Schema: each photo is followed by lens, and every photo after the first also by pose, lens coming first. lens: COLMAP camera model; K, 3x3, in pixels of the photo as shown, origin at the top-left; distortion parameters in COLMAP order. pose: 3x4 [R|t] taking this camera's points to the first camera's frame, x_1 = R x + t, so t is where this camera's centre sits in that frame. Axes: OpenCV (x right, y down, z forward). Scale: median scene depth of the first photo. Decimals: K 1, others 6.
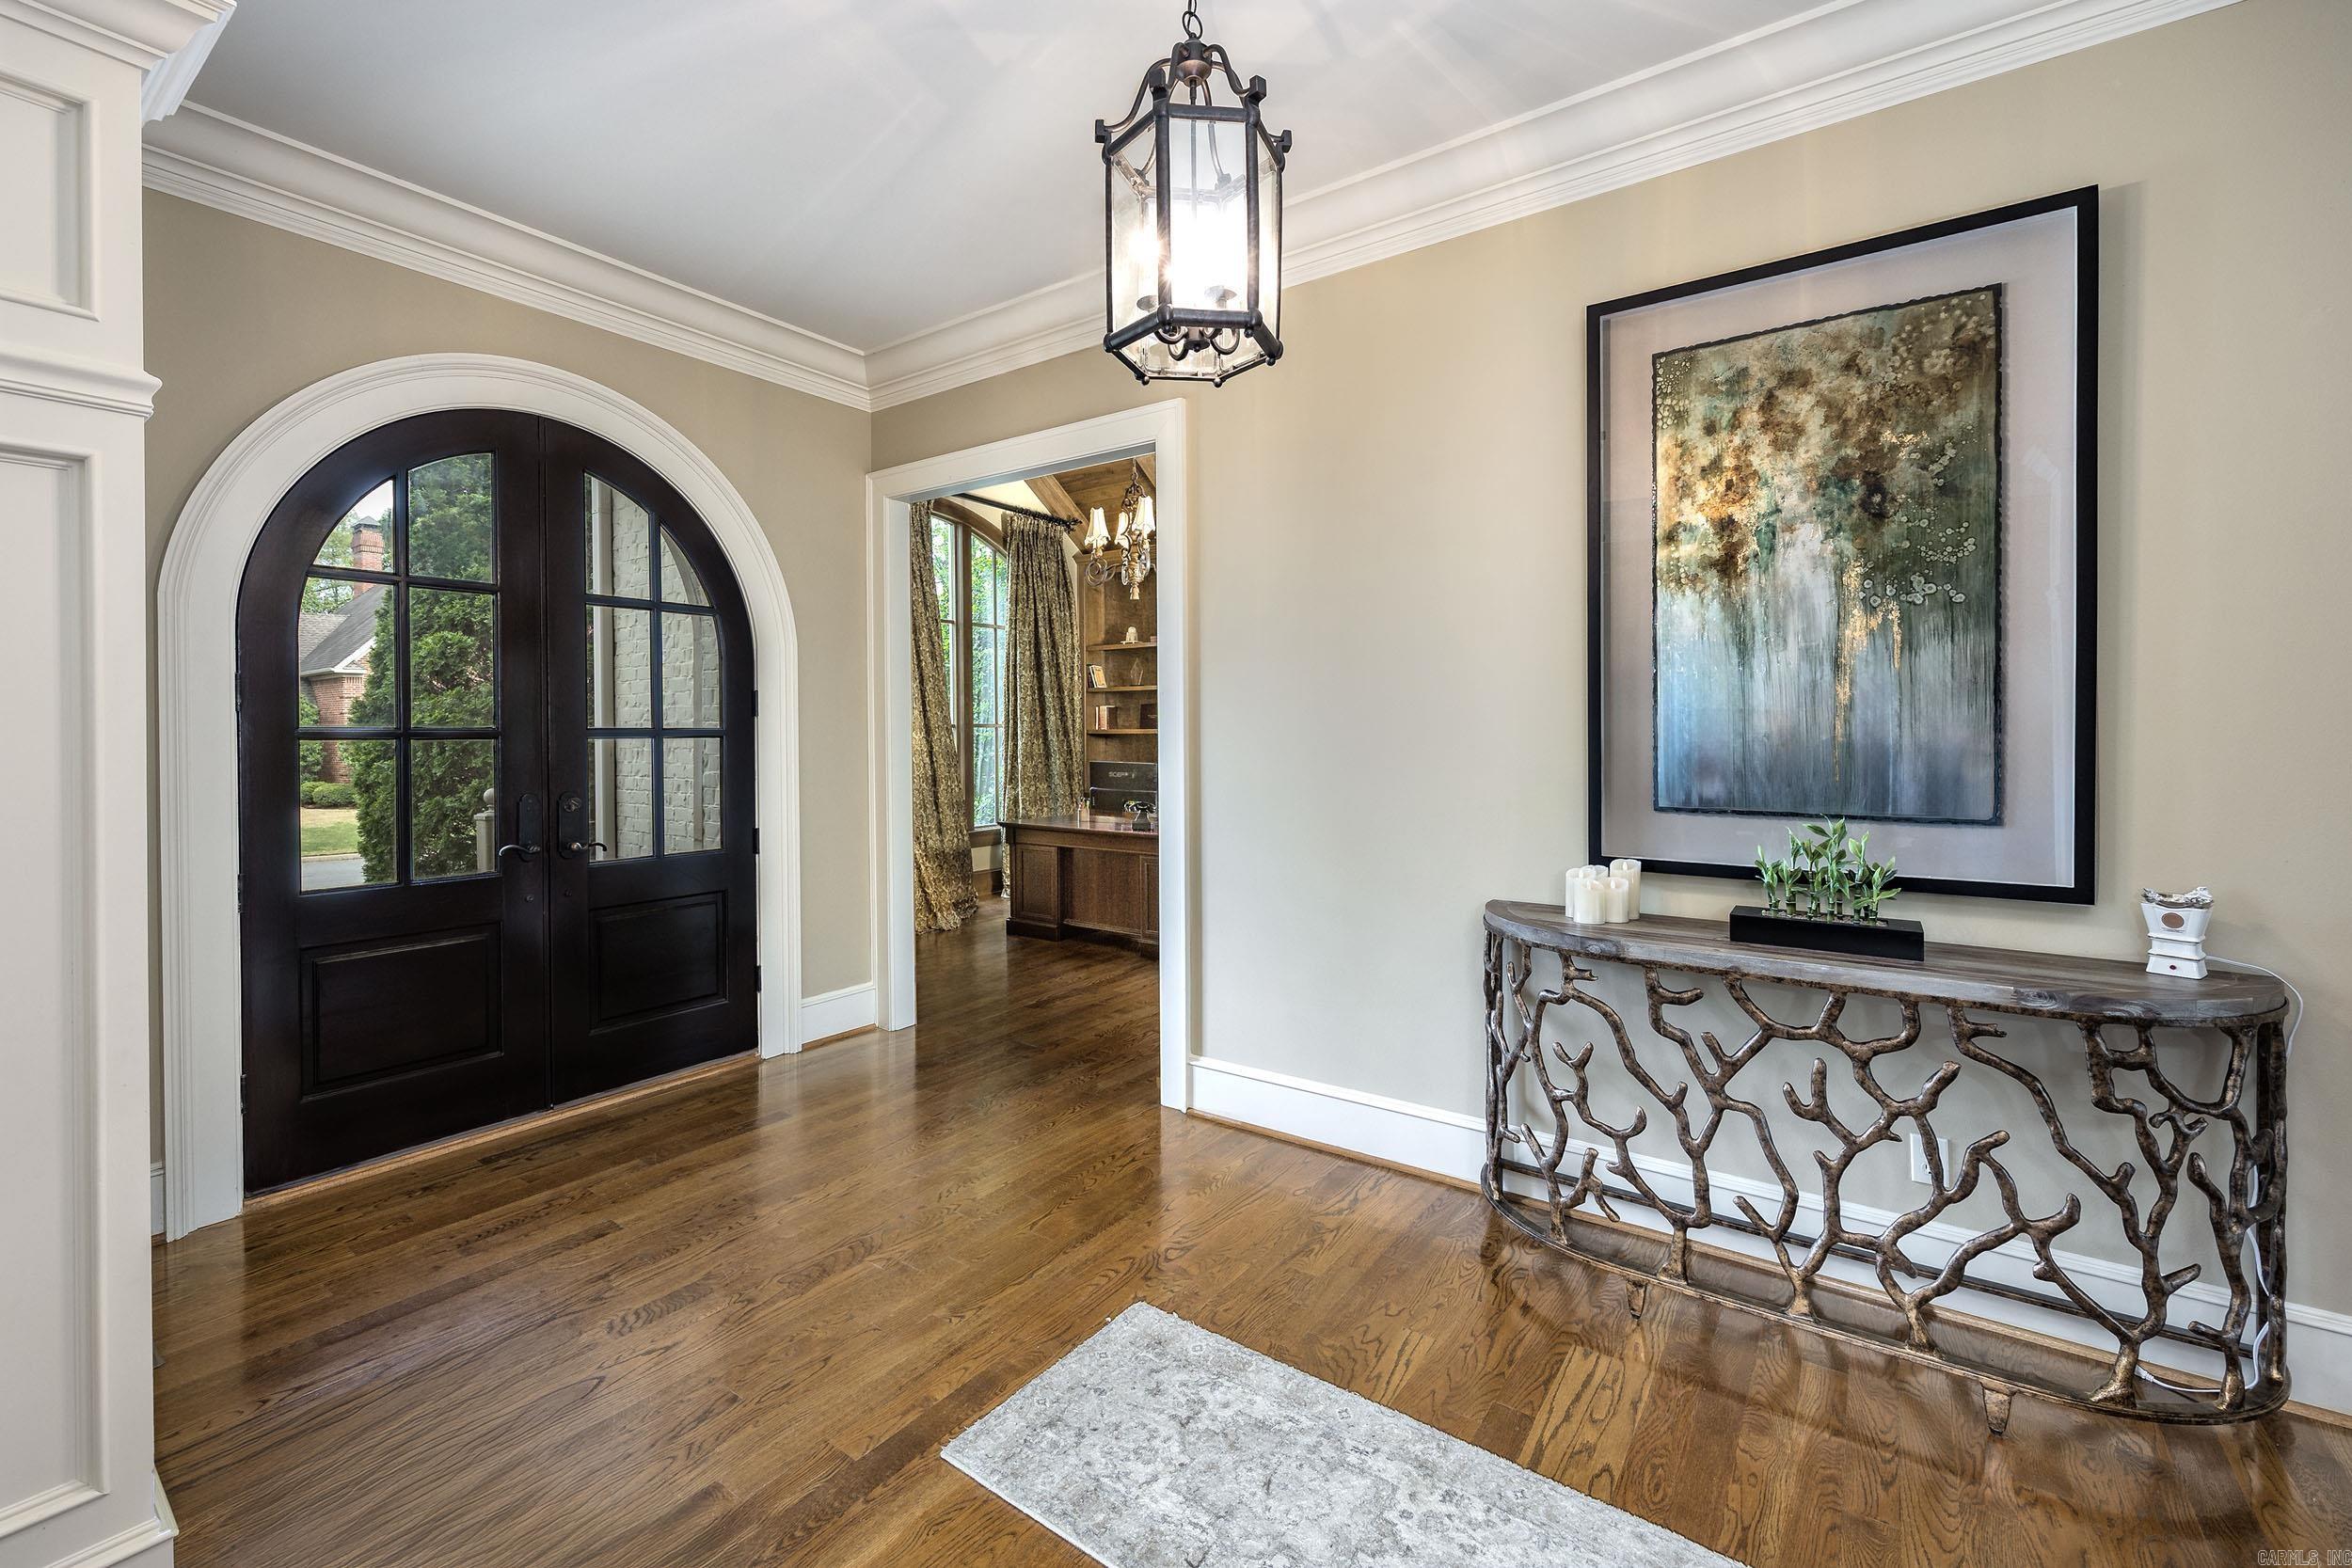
lens RADIAL K [[984.2, 0, 1108.8], [0, 984.2, 726.9], [0, 0, 1]] dist [-0.005106, 0.000265]
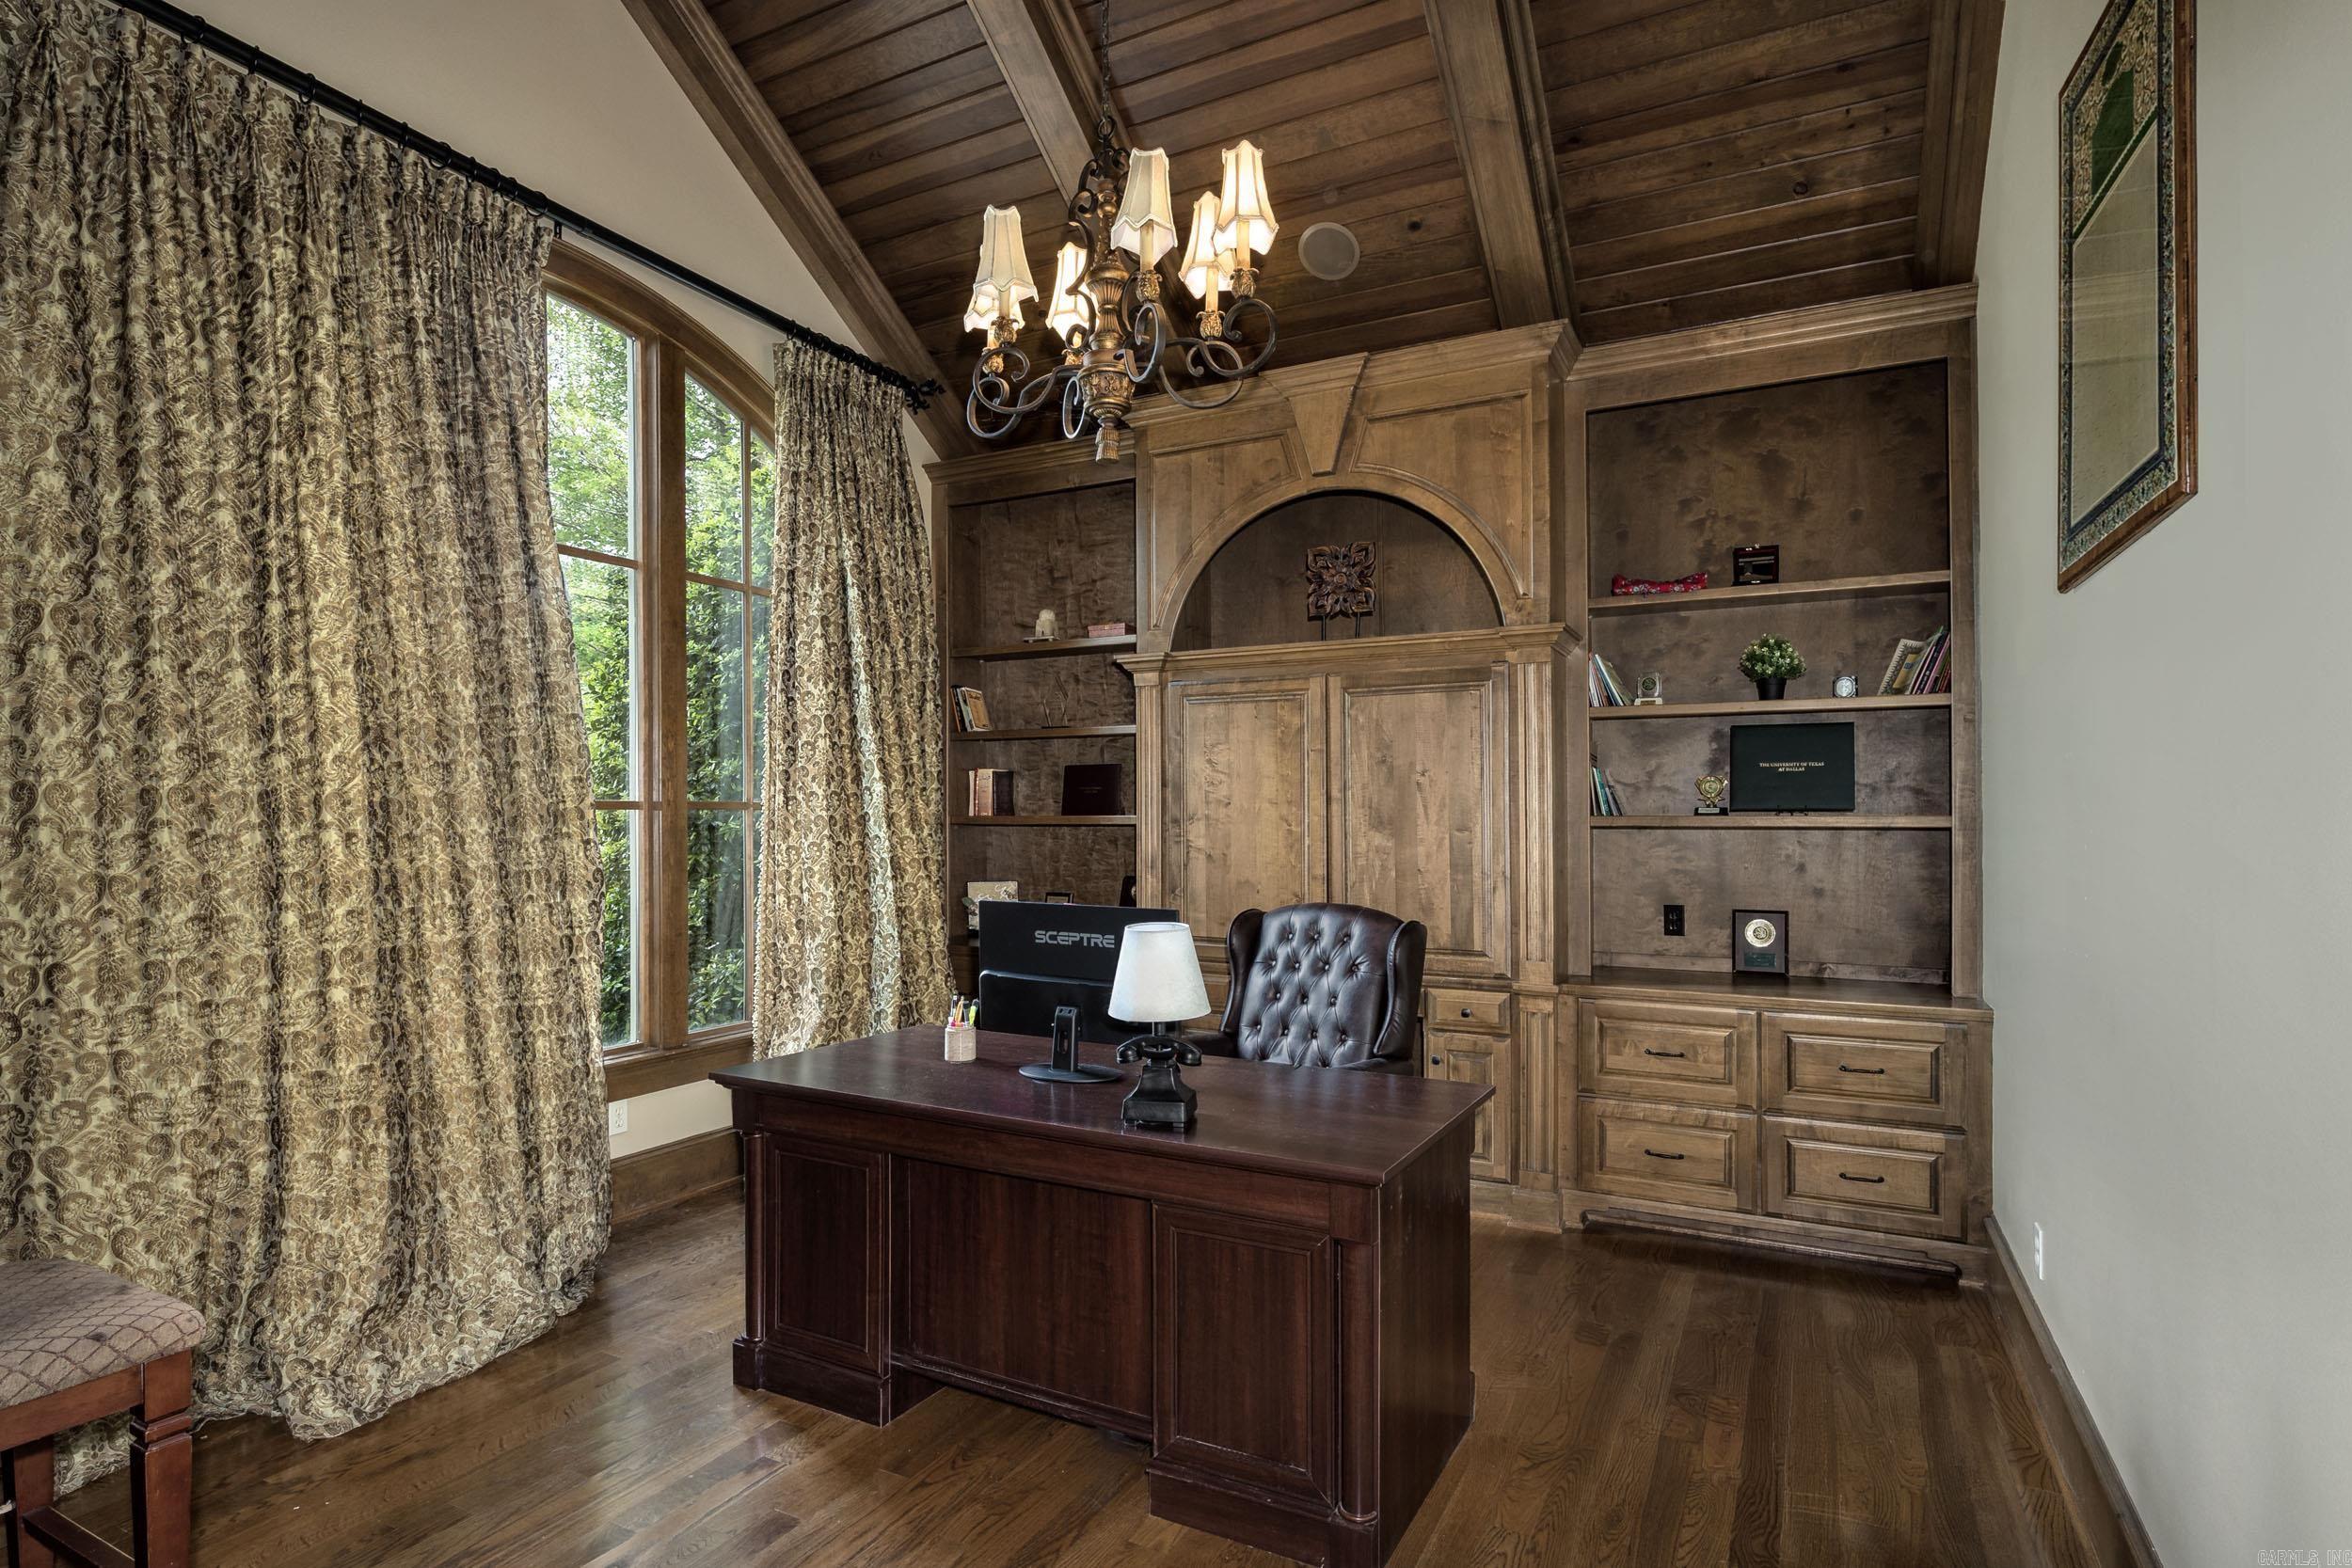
lens RADIAL K [[984.2, 0, 1181.5], [0, 984.2, 804.1], [0, 0, 1]] dist [-0.005106, 0.000265]
pose [[0.972108, -0.004360, 0.234491, -0.027881], [0.005093, 0.999984, -0.002521, -0.001205], [-0.234477, 0.003644, 0.972115, 0.520673]]
